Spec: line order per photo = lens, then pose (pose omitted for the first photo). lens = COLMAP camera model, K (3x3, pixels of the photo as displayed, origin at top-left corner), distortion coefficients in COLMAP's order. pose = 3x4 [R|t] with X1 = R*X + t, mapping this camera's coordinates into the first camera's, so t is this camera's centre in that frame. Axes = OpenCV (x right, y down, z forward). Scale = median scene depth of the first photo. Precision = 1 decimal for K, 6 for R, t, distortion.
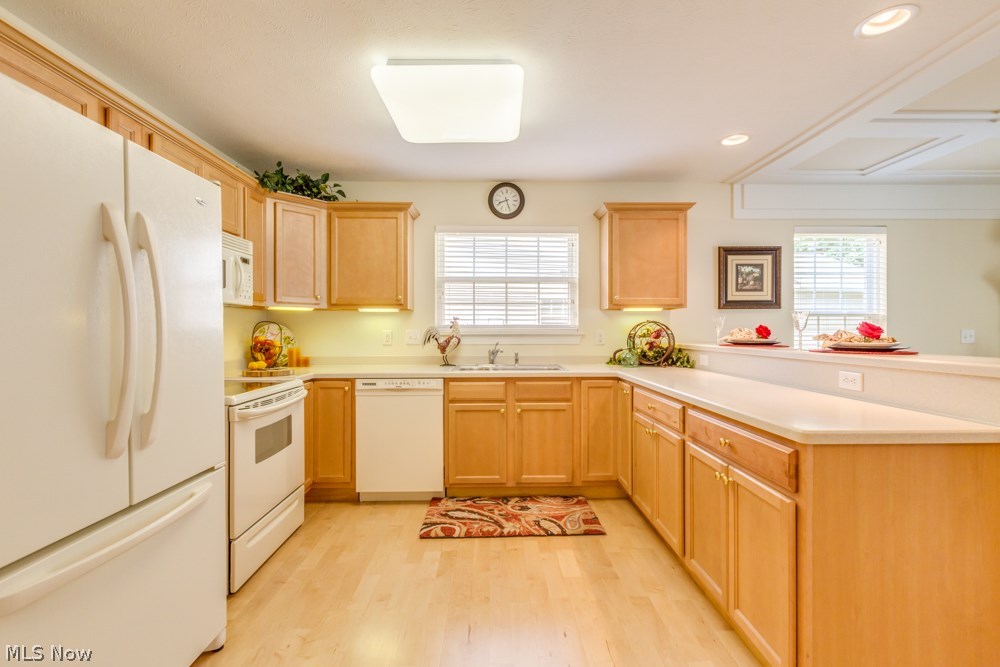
lens RADIAL K [[446.7, 0, 500.0], [0, 446.7, 333.5], [0, 0, 1]] dist [0.001544, 0.000411]
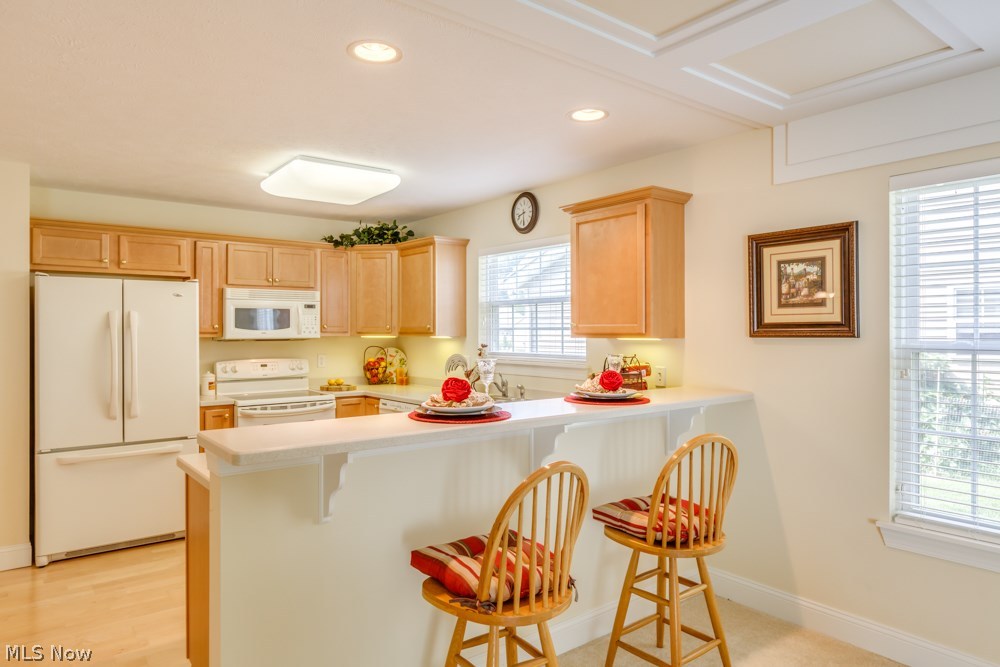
lens RADIAL K [[638.0, 0, 500.0], [0, 638.0, 333.5], [0, 0, 1]] dist [0.000563, -0.000289]
pose [[0.595952, 0.005168, -0.803004, 0.985043], [-0.002539, 0.999986, 0.004551, -0.063218], [0.803016, -0.000674, 0.595957, 0.206141]]
